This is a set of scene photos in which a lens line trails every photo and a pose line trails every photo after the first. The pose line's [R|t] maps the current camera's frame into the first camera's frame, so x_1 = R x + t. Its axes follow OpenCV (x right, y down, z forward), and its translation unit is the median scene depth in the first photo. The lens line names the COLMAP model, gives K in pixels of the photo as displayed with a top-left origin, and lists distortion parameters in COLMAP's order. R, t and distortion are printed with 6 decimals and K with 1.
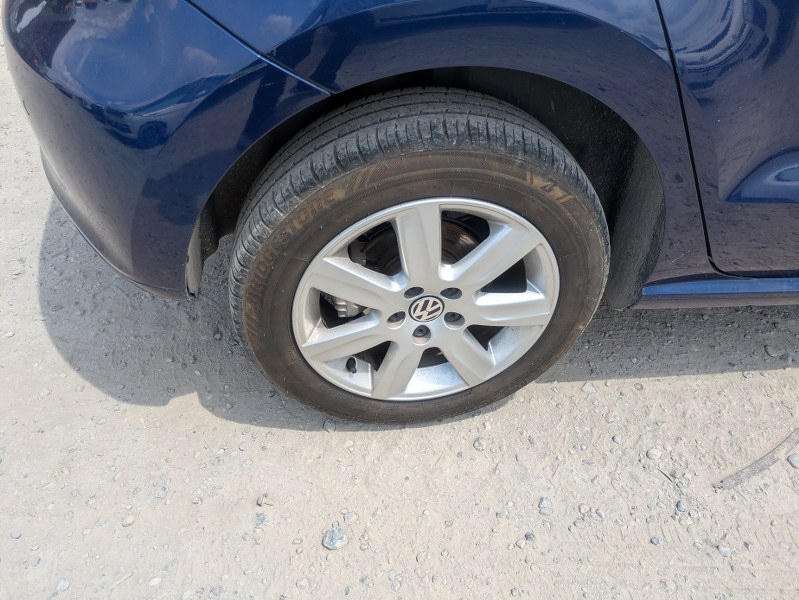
lens RADIAL K [[601.2, 0, 393.4], [0, 601.2, 291.5], [0, 0, 1]] dist [0.064847, -0.073320]
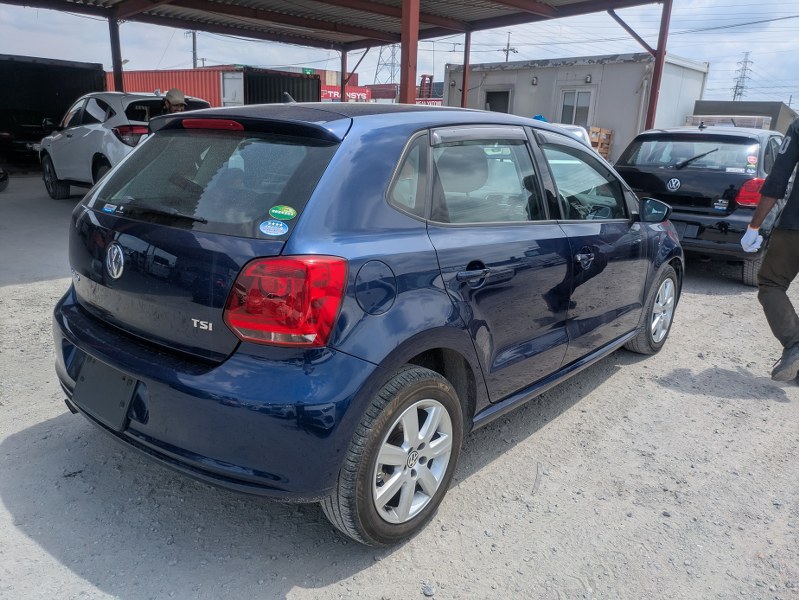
lens RADIAL K [[615.5, 0, 415.8], [0, 615.5, 288.2], [0, 0, 1]] dist [0.033934, -0.001689]
pose [[0.737695, -0.195462, 0.646221, -1.085842], [0.451456, 0.854512, -0.256898, 0.067301], [-0.501990, 0.481252, 0.718612, -0.758555]]
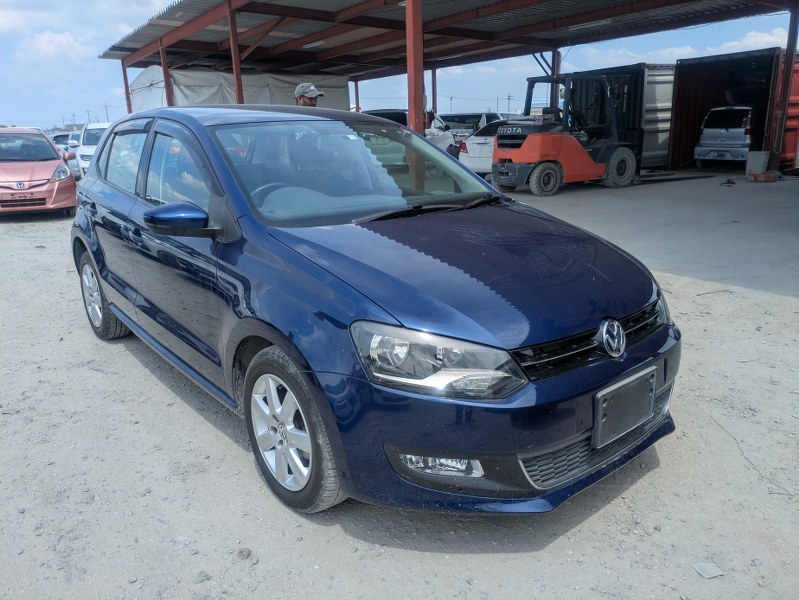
lens RADIAL K [[592.6, 0, 397.5], [0, 592.6, 298.3], [0, 0, 1]] dist [0.073833, -0.067043]
pose [[0.519938, 0.172808, -0.836542, 4.158597], [-0.526046, 0.836363, -0.154183, -0.381686], [0.673009, 0.520225, 0.525761, 0.209351]]
